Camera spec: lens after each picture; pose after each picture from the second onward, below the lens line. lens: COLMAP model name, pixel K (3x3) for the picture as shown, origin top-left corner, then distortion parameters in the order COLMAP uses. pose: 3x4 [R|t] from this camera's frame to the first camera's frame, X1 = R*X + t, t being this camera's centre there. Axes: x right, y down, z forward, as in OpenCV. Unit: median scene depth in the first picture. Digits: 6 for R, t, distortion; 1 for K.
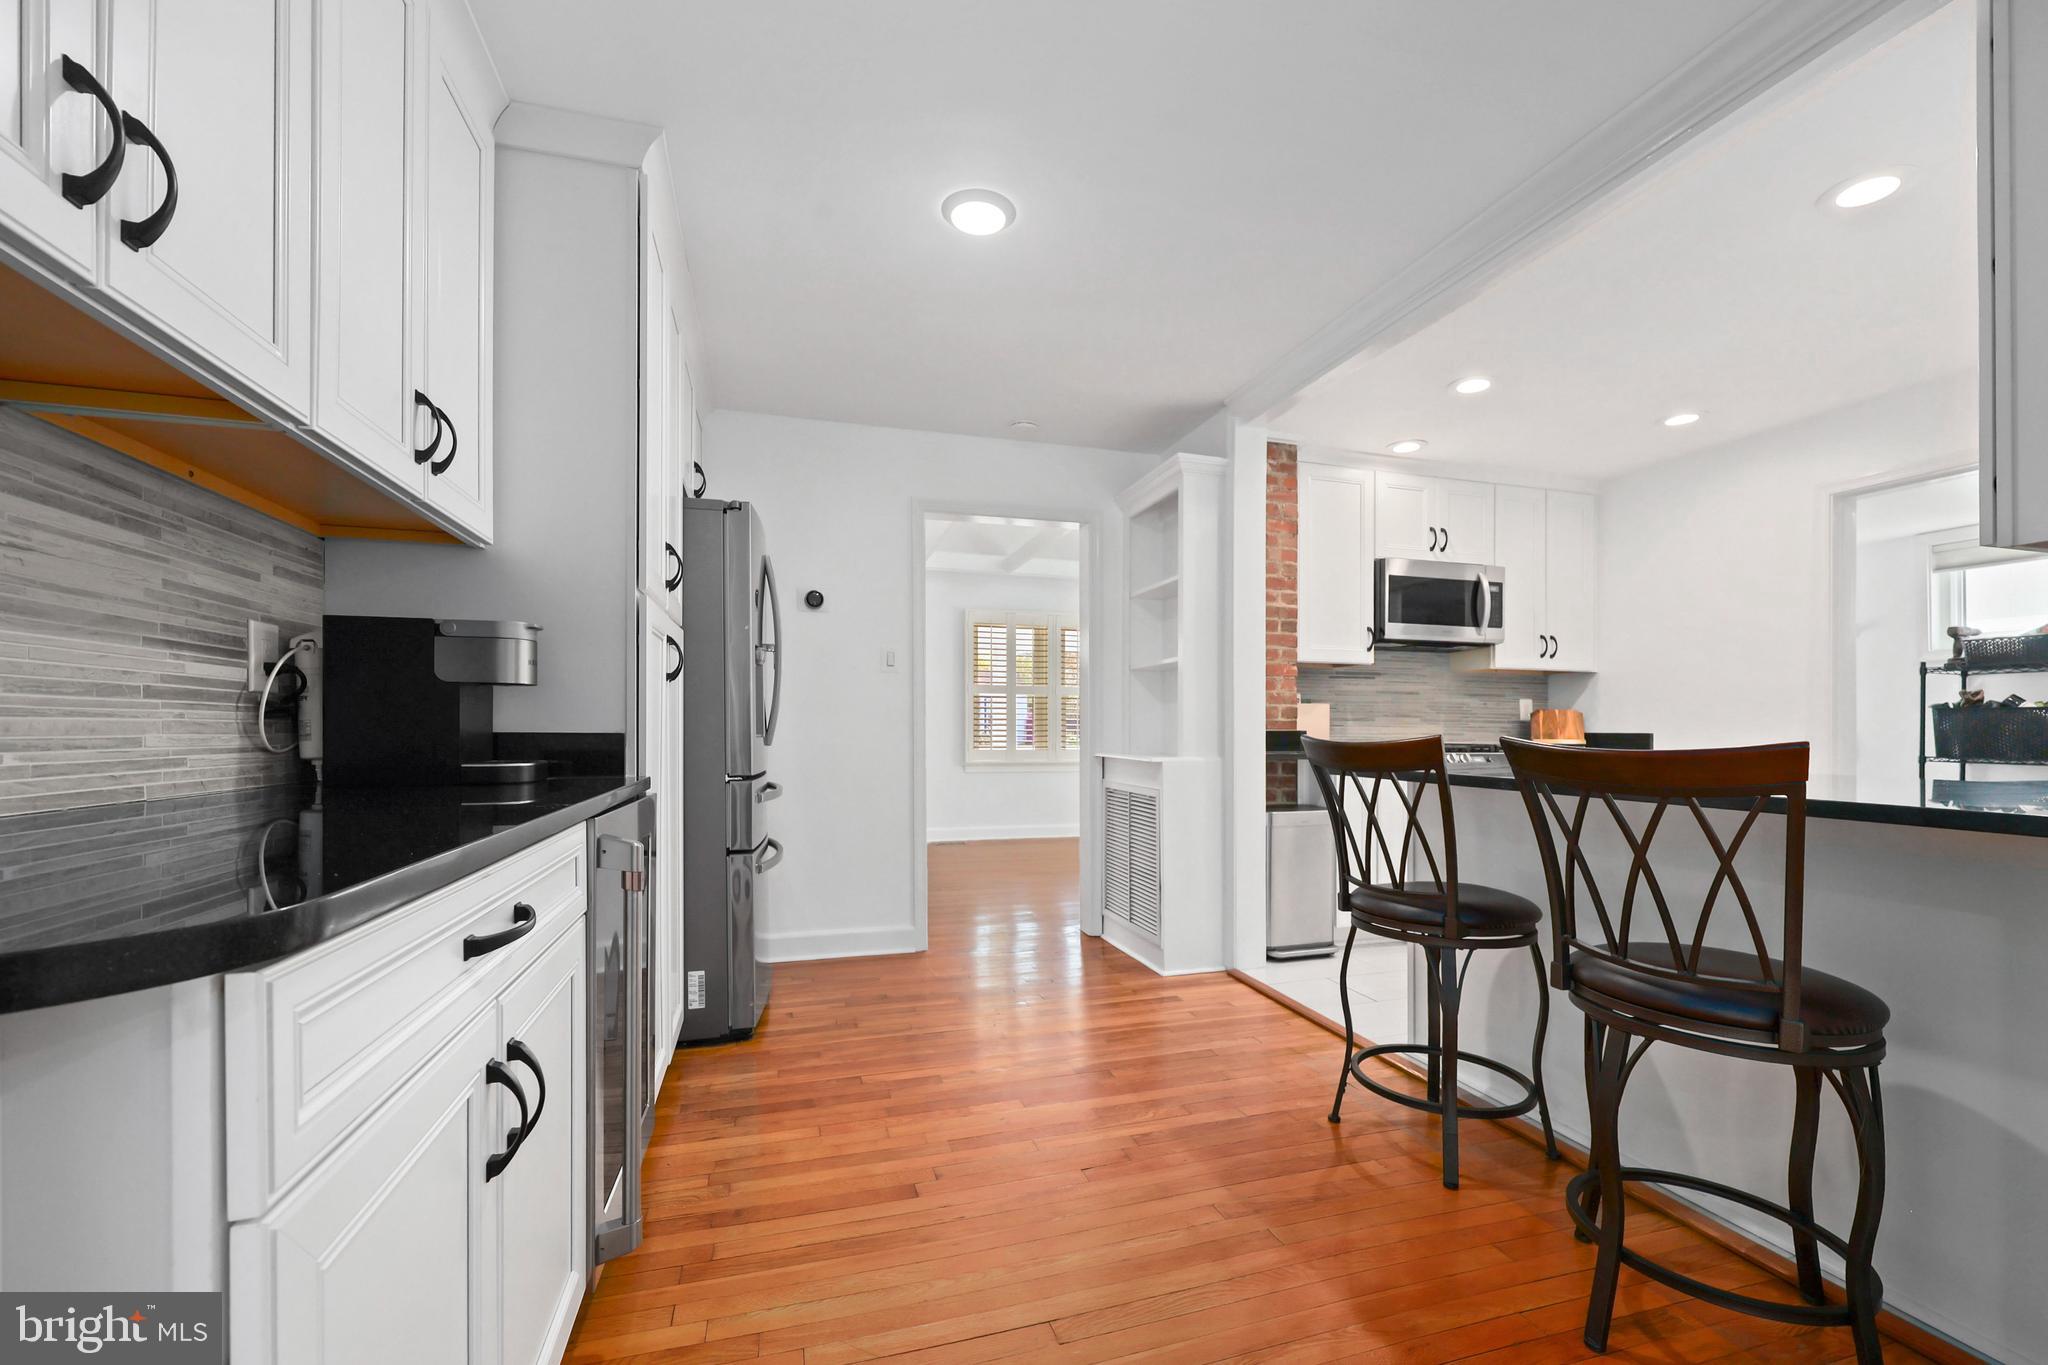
lens RADIAL K [[835.4, 0, 1043.3], [0, 835.4, 726.0], [0, 0, 1]] dist [-0.002454, 0.001331]
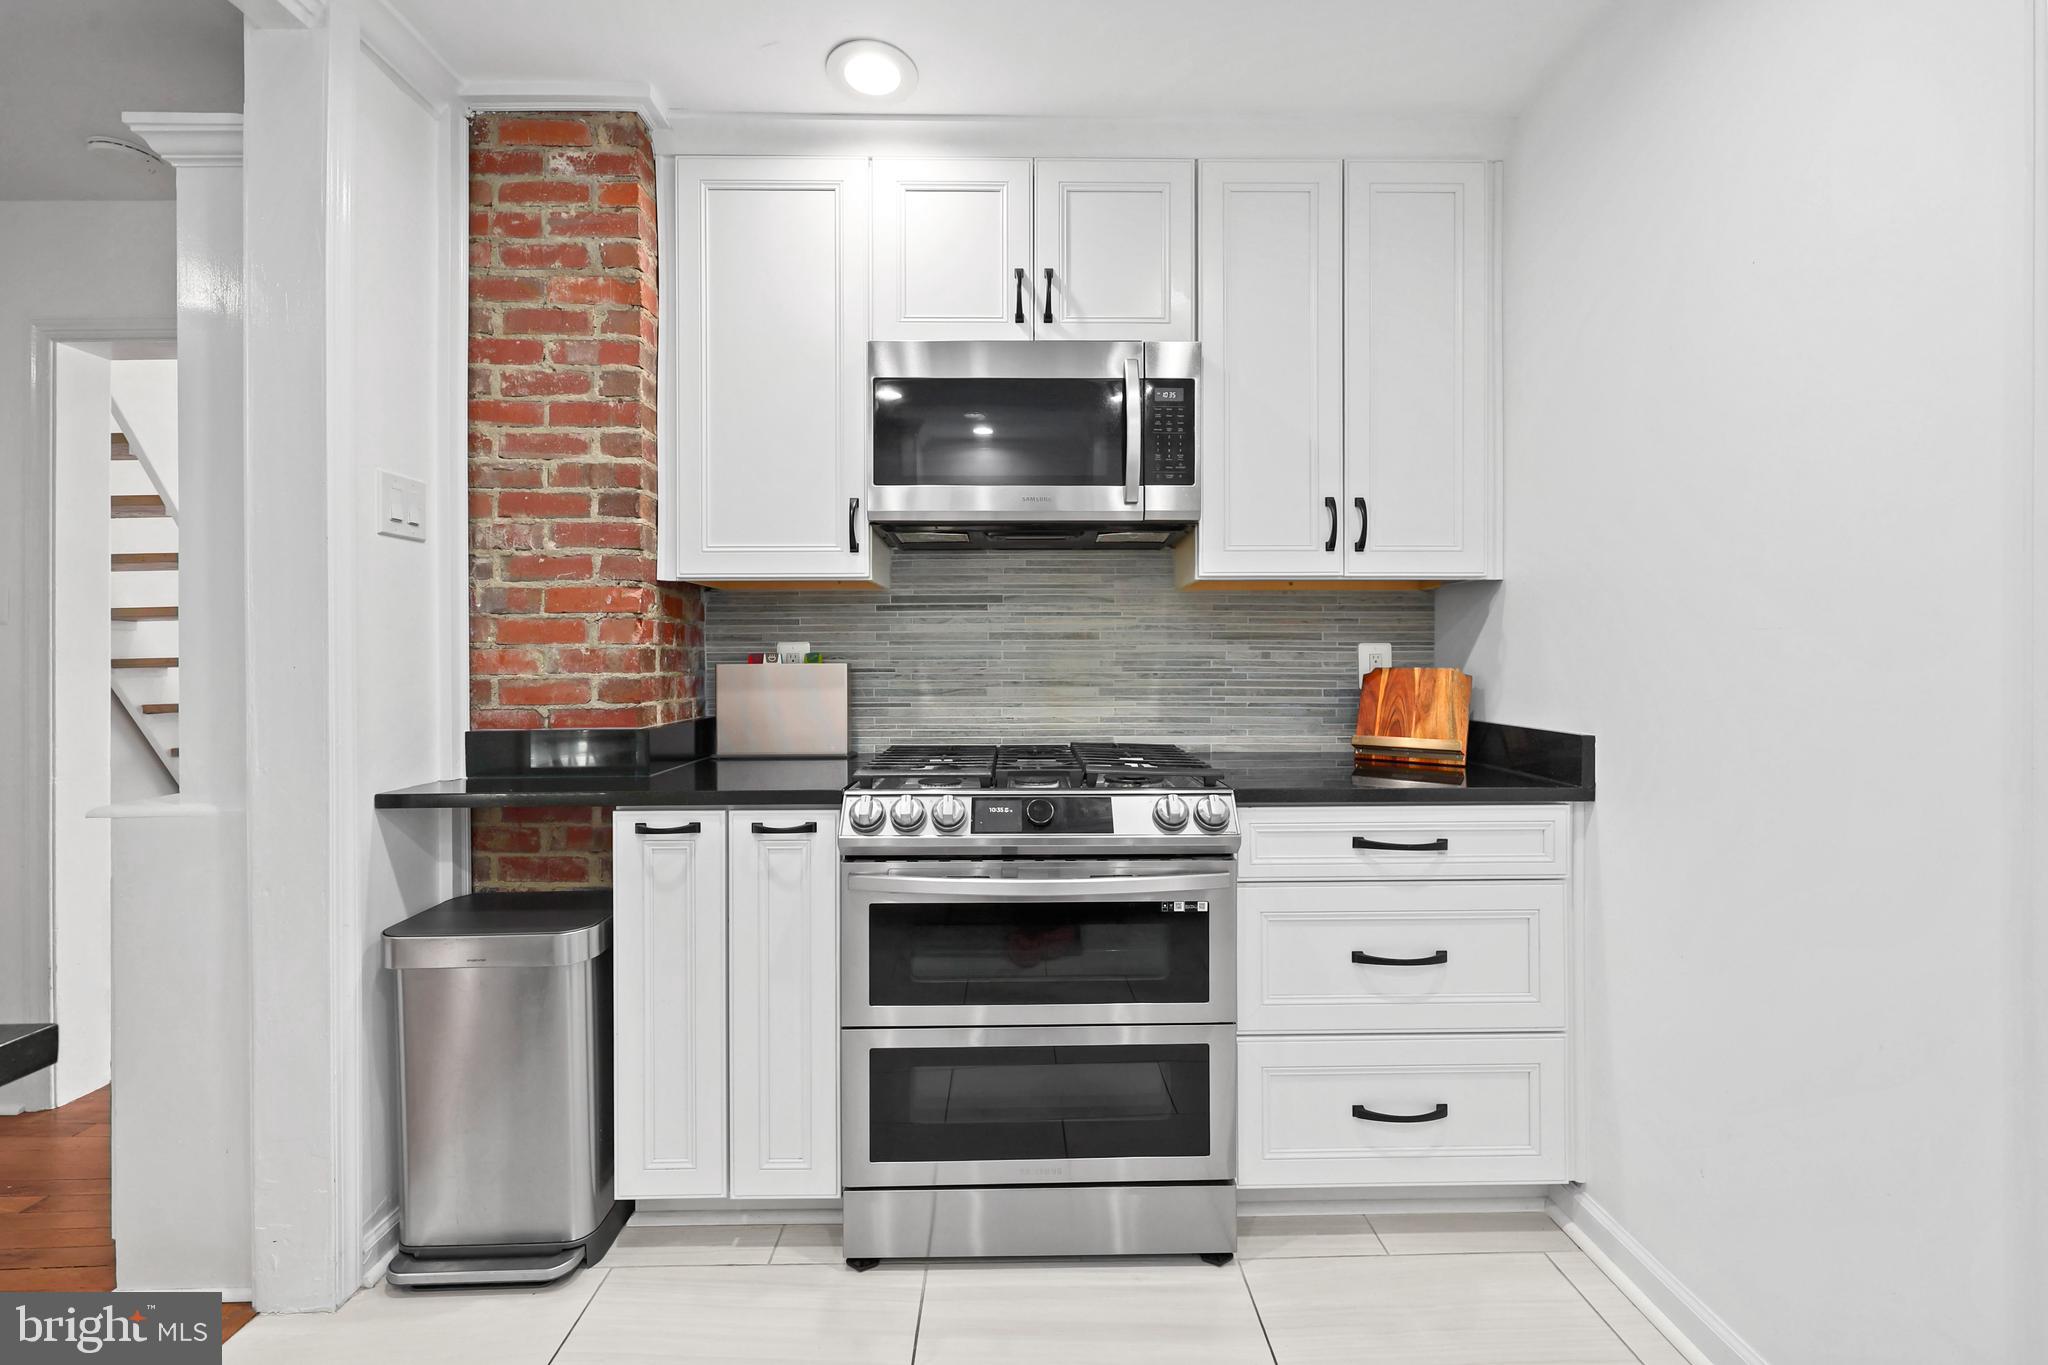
lens RADIAL K [[835.4, 0, 1021.0], [0, 835.4, 663.7], [0, 0, 1]] dist [-0.002454, 0.001331]
pose [[0.958596, -0.007145, -0.284679, 0.582632], [0.009964, 0.999915, 0.008455, -0.029536], [0.284594, -0.010941, 0.958586, 0.560839]]
